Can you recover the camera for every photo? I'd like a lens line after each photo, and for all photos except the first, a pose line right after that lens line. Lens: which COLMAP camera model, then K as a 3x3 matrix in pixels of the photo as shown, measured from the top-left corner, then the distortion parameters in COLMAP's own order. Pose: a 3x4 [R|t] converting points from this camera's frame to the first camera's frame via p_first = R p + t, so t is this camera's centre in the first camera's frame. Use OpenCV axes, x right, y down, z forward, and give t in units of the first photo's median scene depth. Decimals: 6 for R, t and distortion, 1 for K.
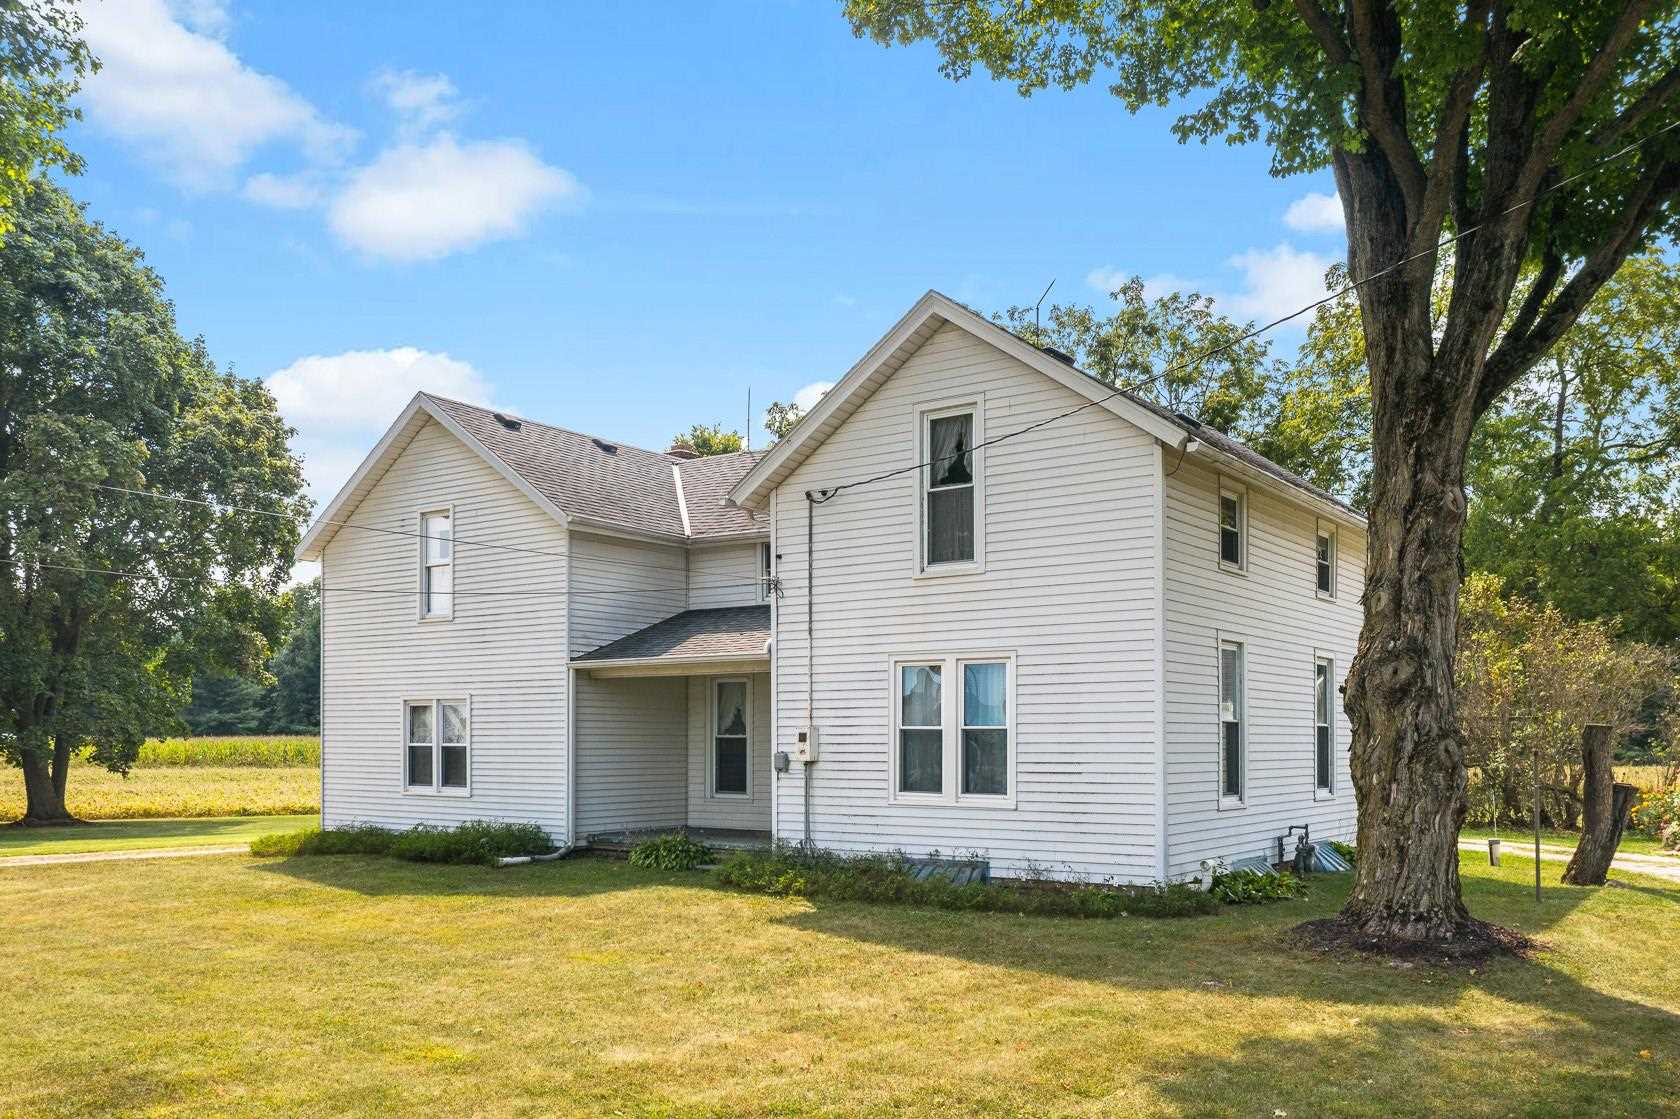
lens RADIAL K [[1333.2, 0, 840.0], [0, 1333.2, 559.5], [0, 0, 1]] dist [0.007339, 0.005324]
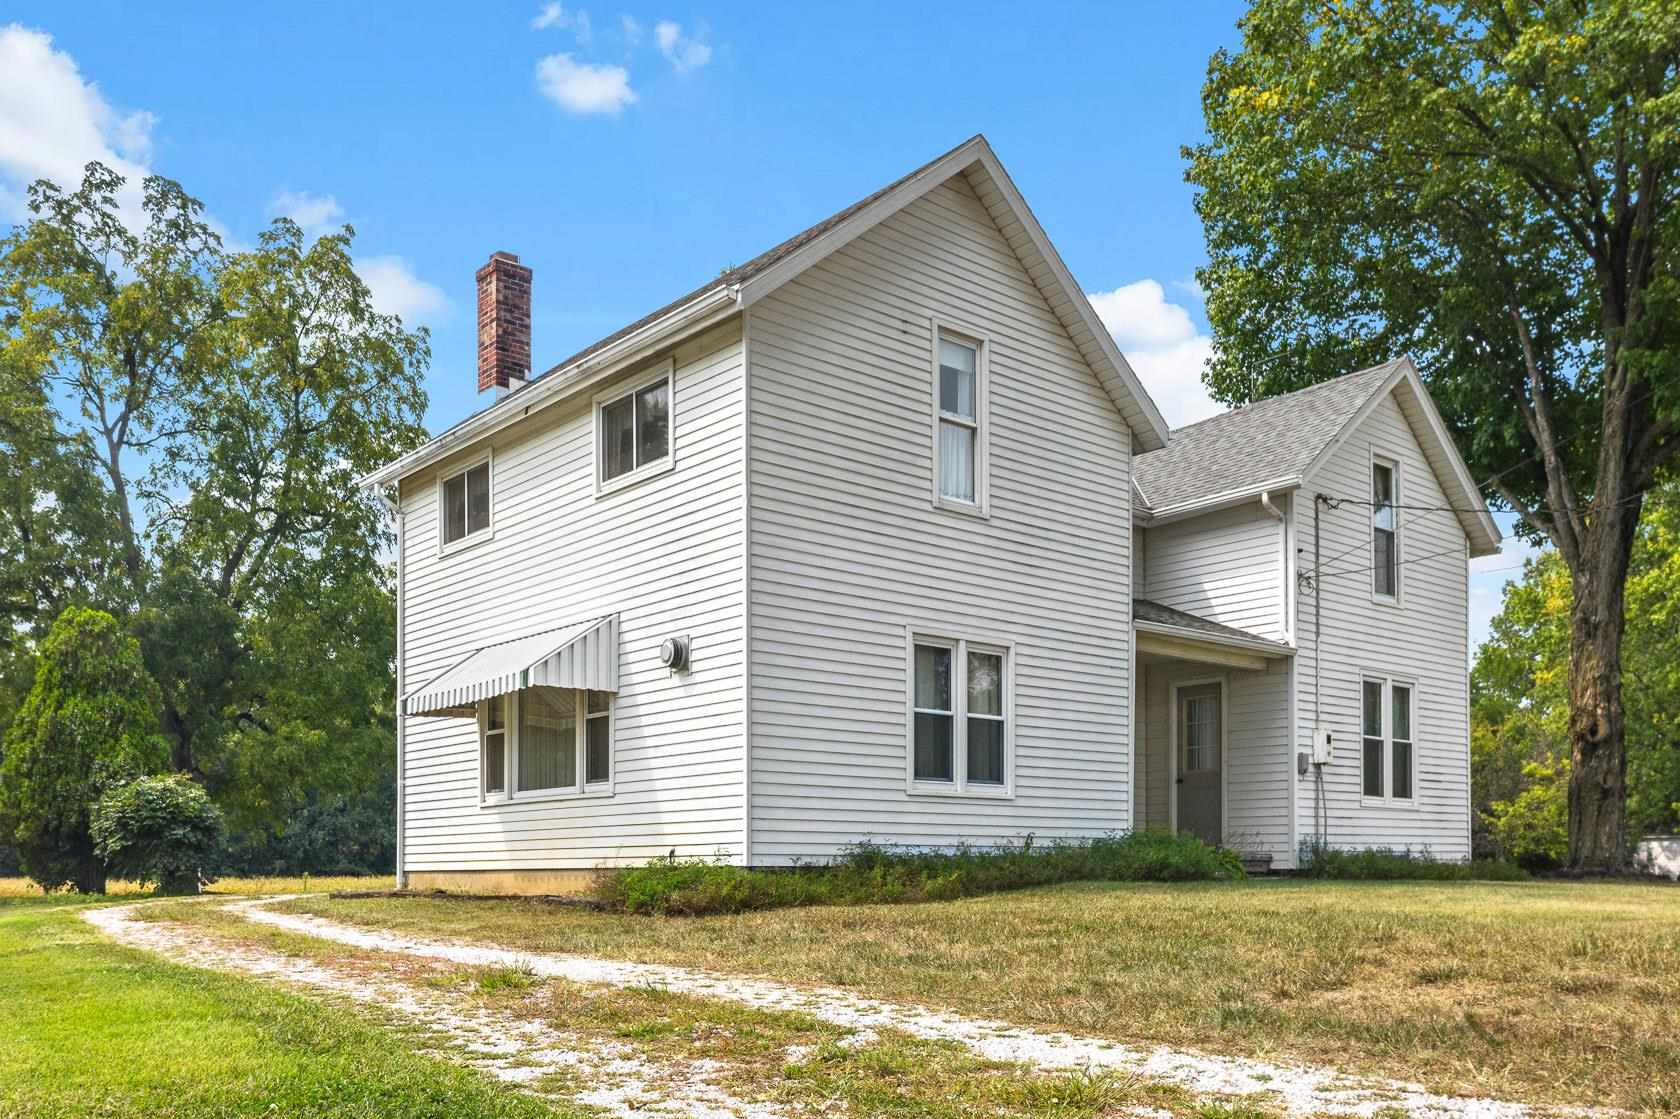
lens RADIAL K [[1333.2, 0, 840.0], [0, 1333.2, 559.5], [0, 0, 1]] dist [0.007339, 0.005324]
pose [[0.152806, 0.148078, 0.977099, -0.919321], [-0.177571, 0.976733, -0.120253, 0.150588], [-0.972172, -0.155129, 0.175545, 0.943302]]
